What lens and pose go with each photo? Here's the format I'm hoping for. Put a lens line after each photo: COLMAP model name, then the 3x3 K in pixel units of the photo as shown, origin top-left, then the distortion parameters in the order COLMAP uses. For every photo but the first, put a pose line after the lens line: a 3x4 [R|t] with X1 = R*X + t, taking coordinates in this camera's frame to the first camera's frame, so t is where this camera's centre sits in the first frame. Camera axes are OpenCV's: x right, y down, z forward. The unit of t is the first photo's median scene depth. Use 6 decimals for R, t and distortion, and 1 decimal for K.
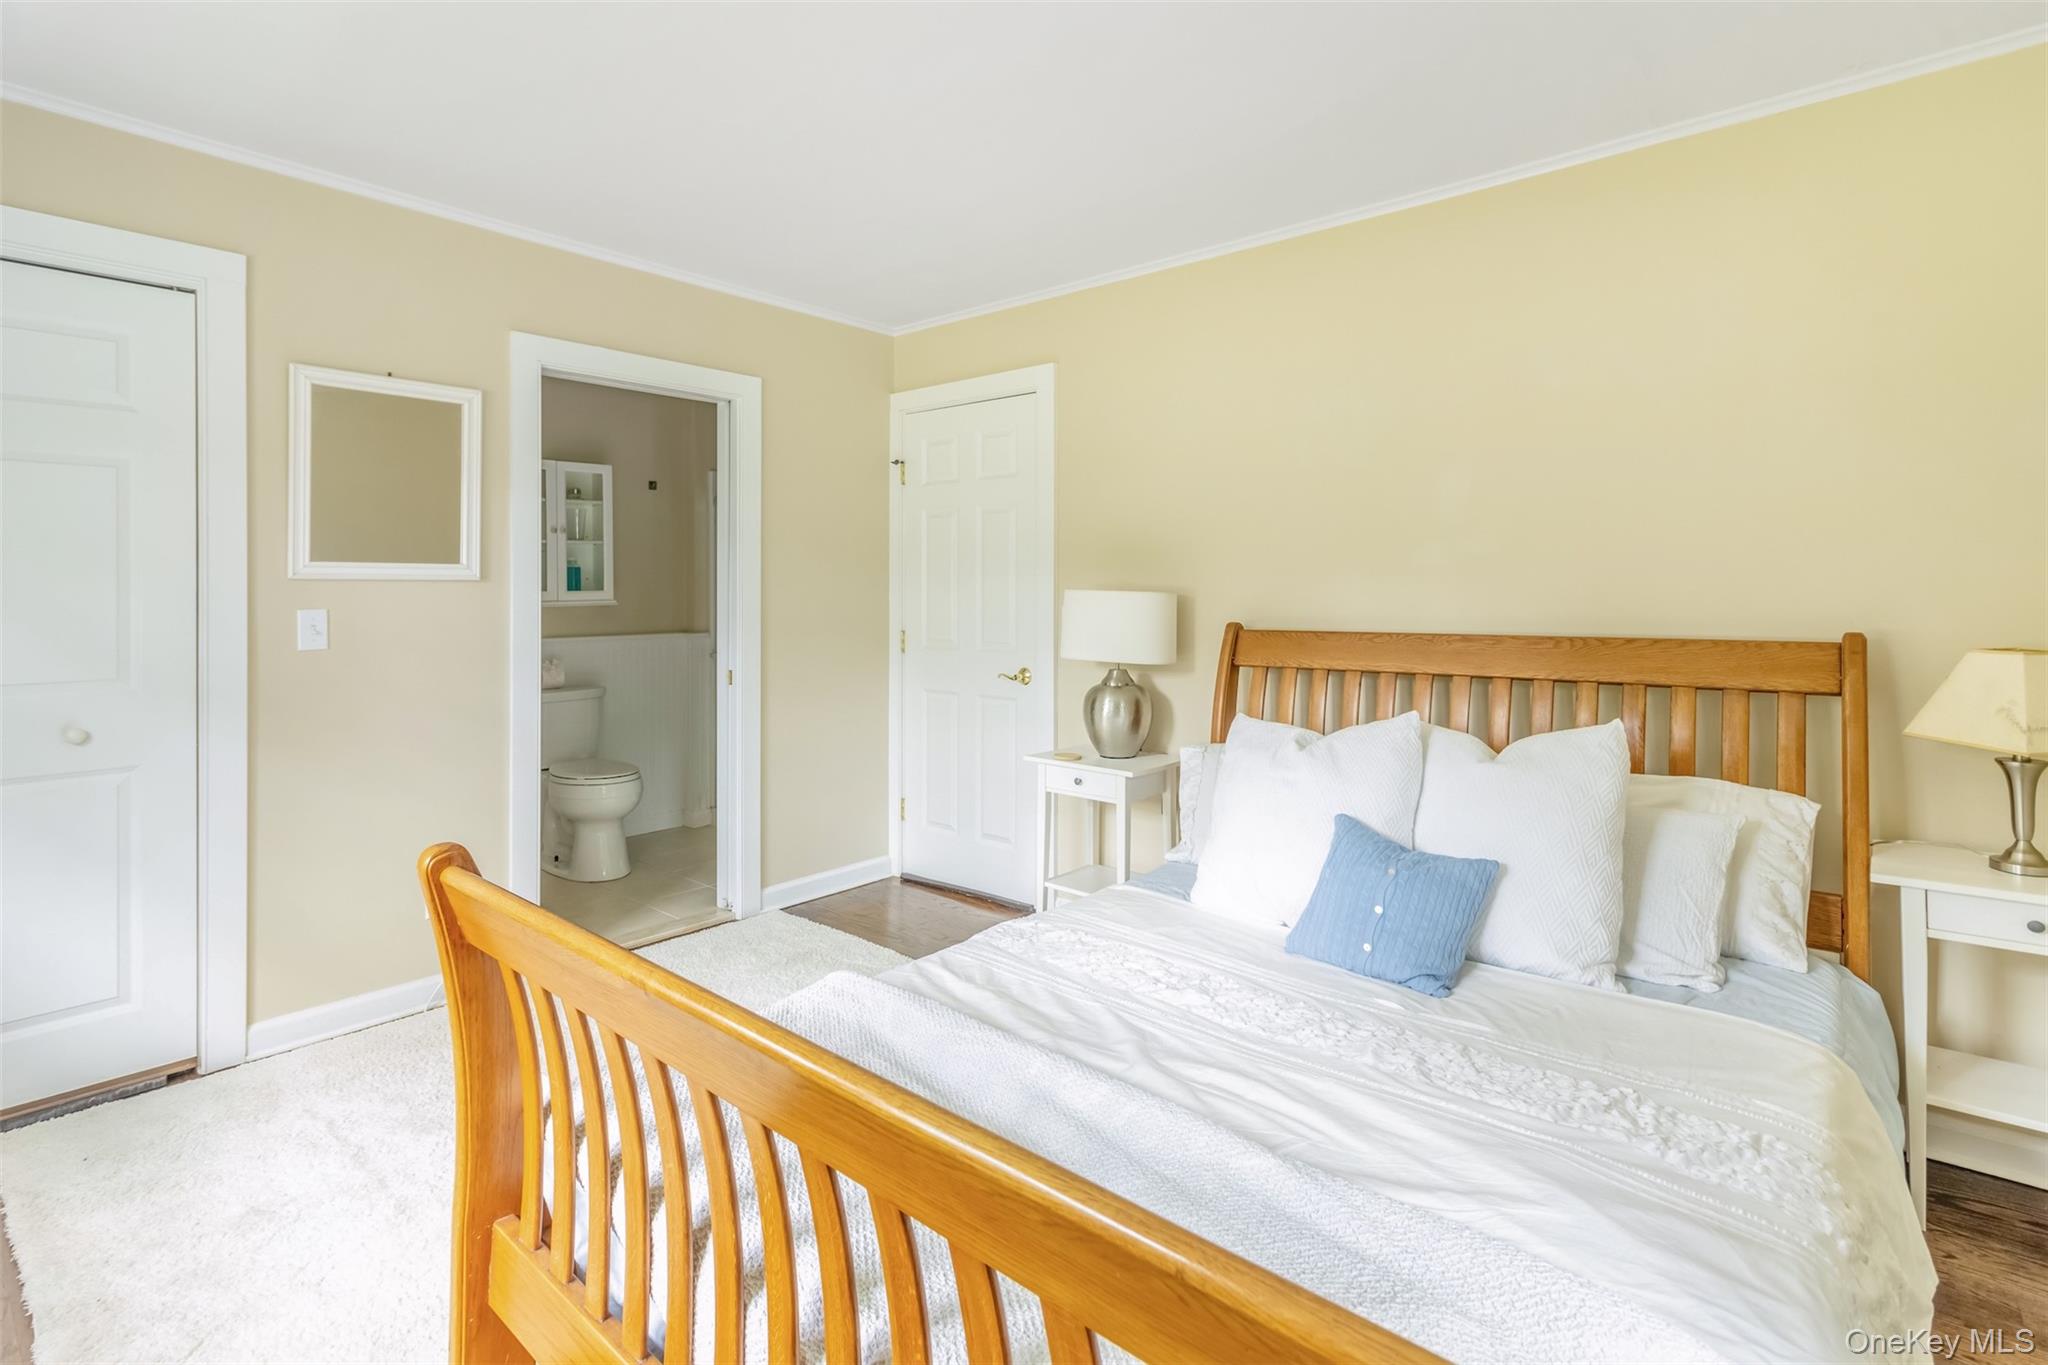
lens RADIAL K [[979.6, 0, 1022.7], [0, 979.6, 590.3], [0, 0, 1]] dist [0.000710, 0.000096]
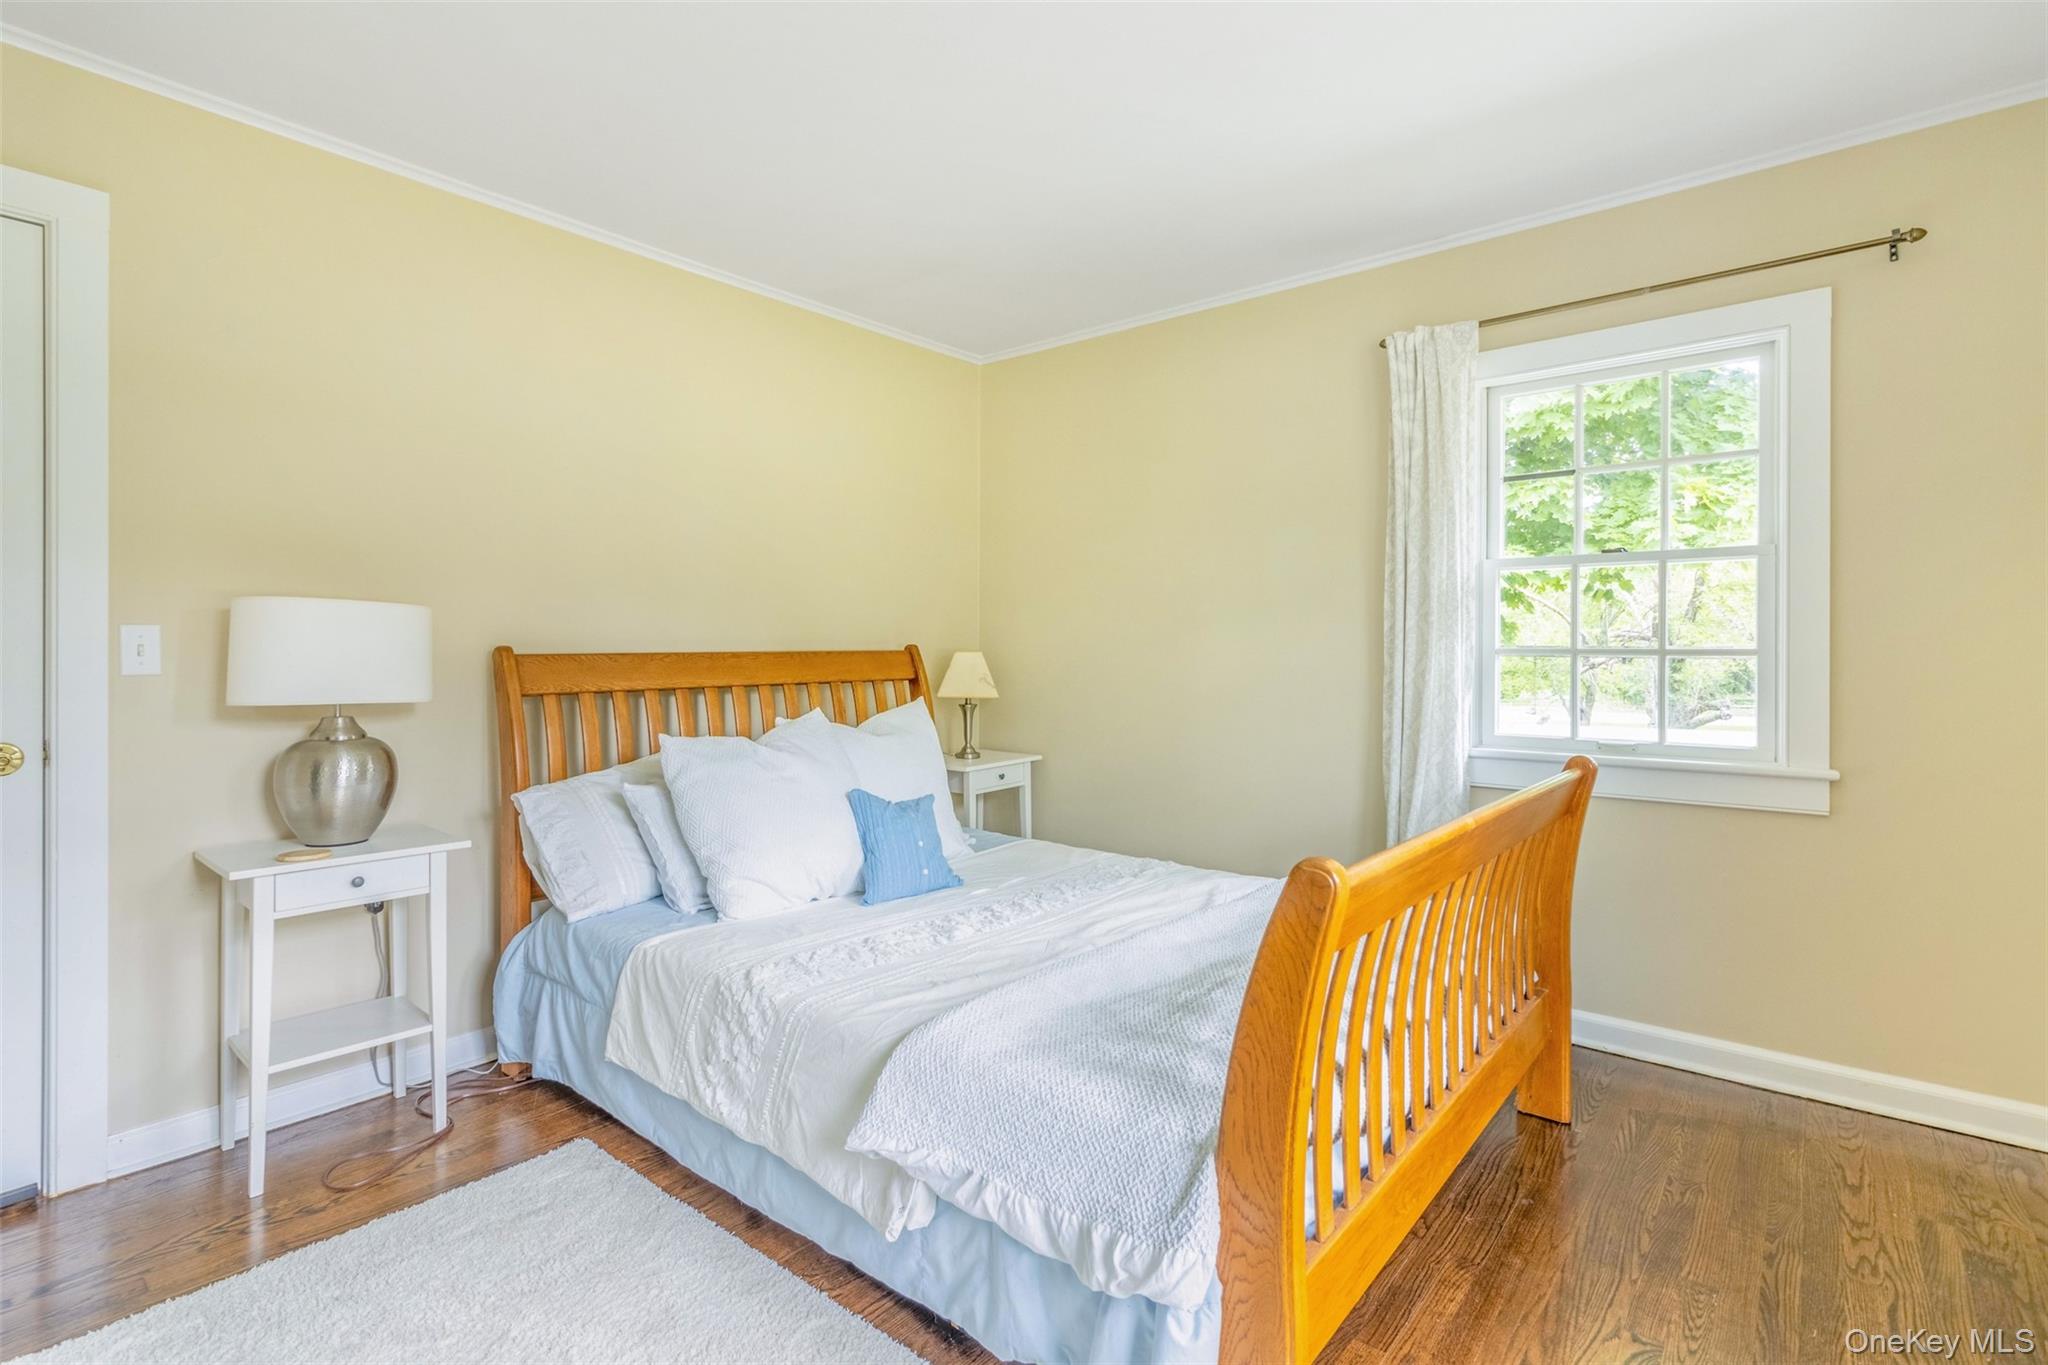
lens RADIAL K [[983.8, 0, 1024.0], [0, 983.8, 682.5], [0, 0, 1]] dist [-0.003294, -0.000407]
pose [[-0.027533, -0.040332, 0.998807, -0.733234], [-0.006530, 0.999172, 0.040166, 0.030909], [-0.999600, -0.005416, -0.027774, 0.648498]]
